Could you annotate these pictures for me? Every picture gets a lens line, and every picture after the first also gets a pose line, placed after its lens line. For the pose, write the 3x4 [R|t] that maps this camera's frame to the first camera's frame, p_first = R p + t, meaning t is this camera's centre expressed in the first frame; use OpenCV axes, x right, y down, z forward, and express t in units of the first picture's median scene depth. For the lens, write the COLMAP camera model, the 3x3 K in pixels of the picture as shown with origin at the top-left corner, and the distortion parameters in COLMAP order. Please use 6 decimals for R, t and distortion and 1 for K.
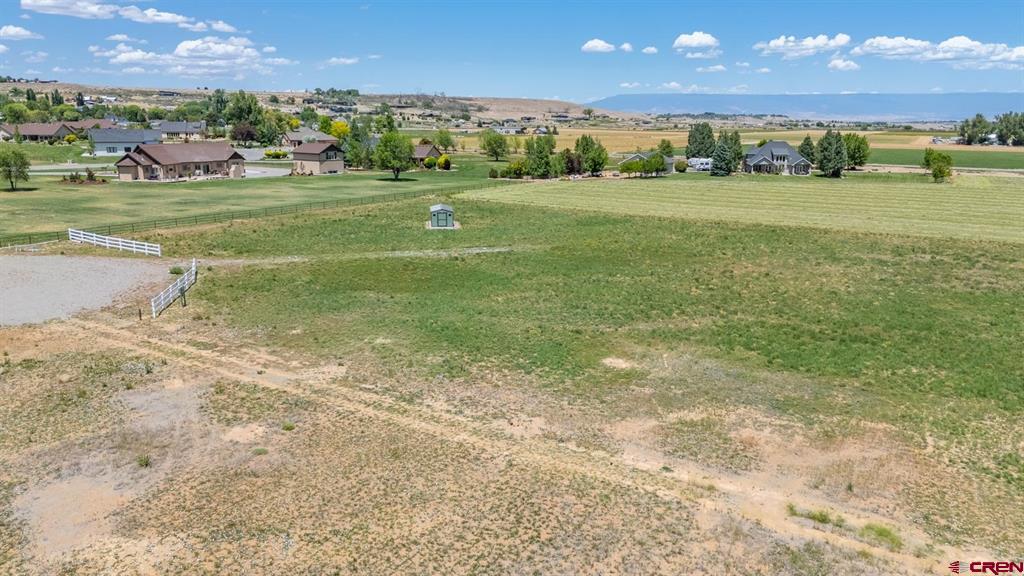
lens RADIAL K [[752.9, 0, 513.4], [0, 752.9, 290.5], [0, 0, 1]] dist [0.068502, -0.074622]
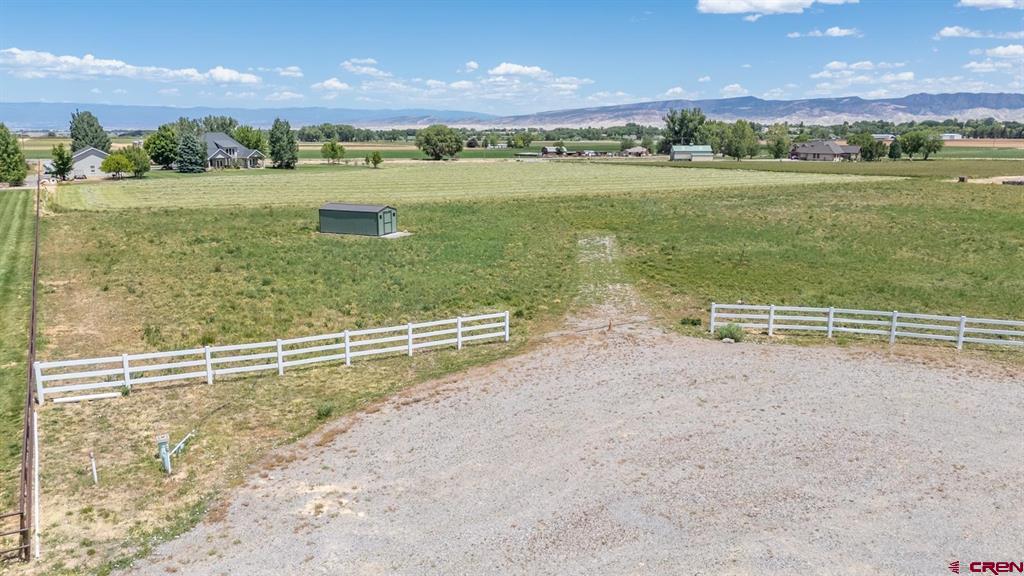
lens RADIAL K [[752.9, 0, 513.4], [0, 752.9, 290.5], [0, 0, 1]] dist [0.068502, -0.074622]
pose [[0.482841, -0.186223, 0.855679, -0.288106], [0.197639, 0.975090, 0.100687, -0.039272], [-0.853114, 0.120500, 0.507618, 0.287960]]
